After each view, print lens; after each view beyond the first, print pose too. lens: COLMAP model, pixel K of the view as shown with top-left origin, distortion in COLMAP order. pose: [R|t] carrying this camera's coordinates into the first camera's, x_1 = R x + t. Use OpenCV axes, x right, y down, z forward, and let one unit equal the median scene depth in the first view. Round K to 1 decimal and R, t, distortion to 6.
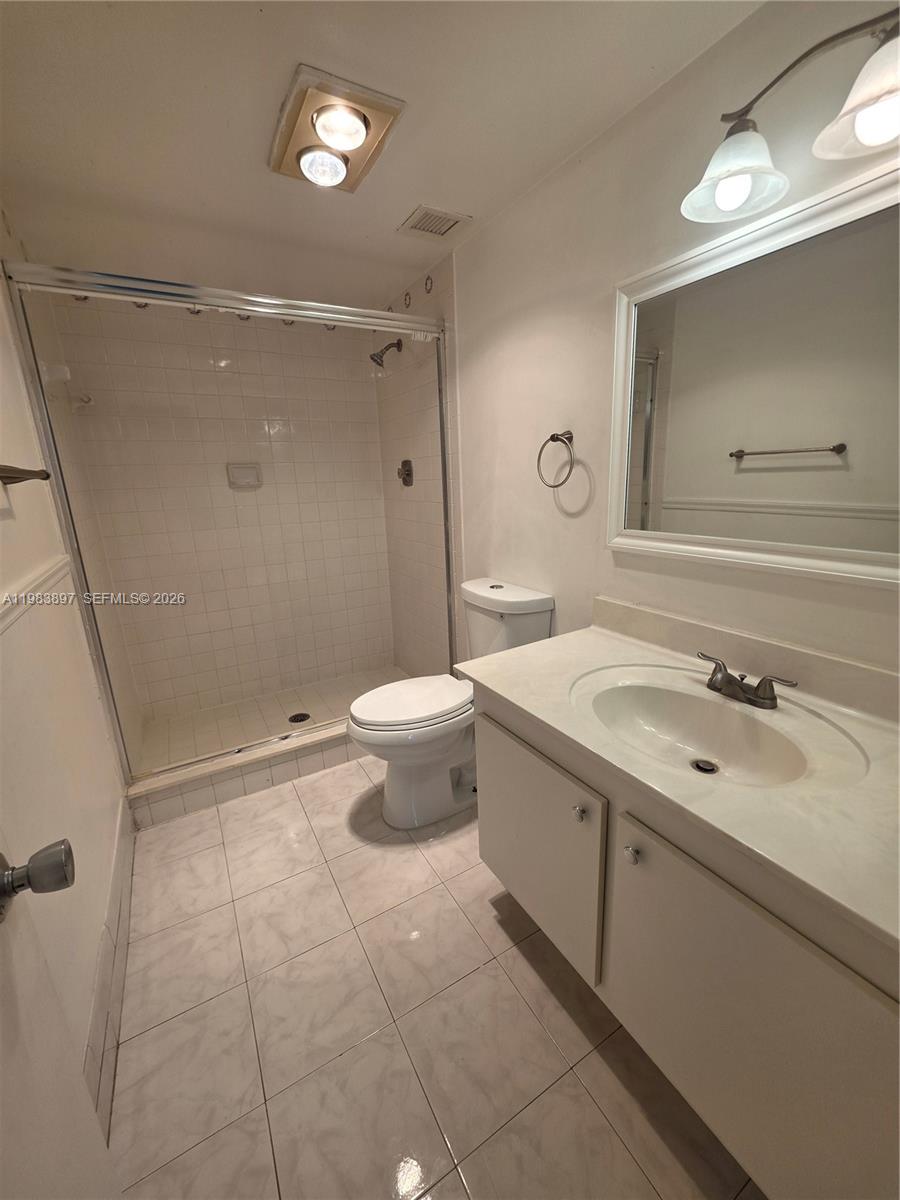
lens RADIAL K [[481.9, 0, 447.3], [0, 481.9, 599.6], [0, 0, 1]] dist [0.001496, 0.001449]
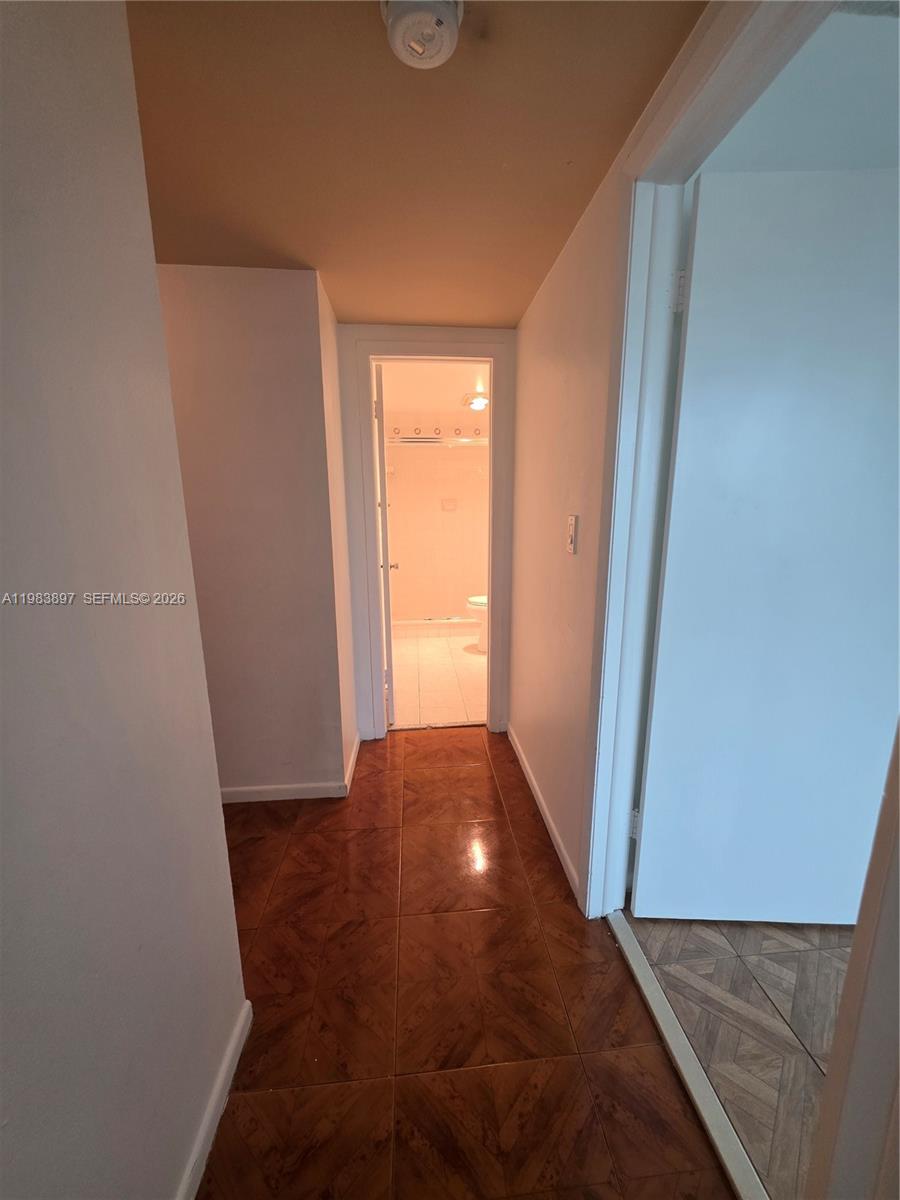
lens RADIAL K [[481.9, 0, 457.6], [0, 481.9, 599.1], [0, 0, 1]] dist [0.001496, 0.001449]
pose [[0.908481, 0.116099, -0.401477, 0.685995], [-0.132983, 0.991015, -0.014340, 0.240014], [0.396205, 0.066417, 0.915757, -1.202604]]
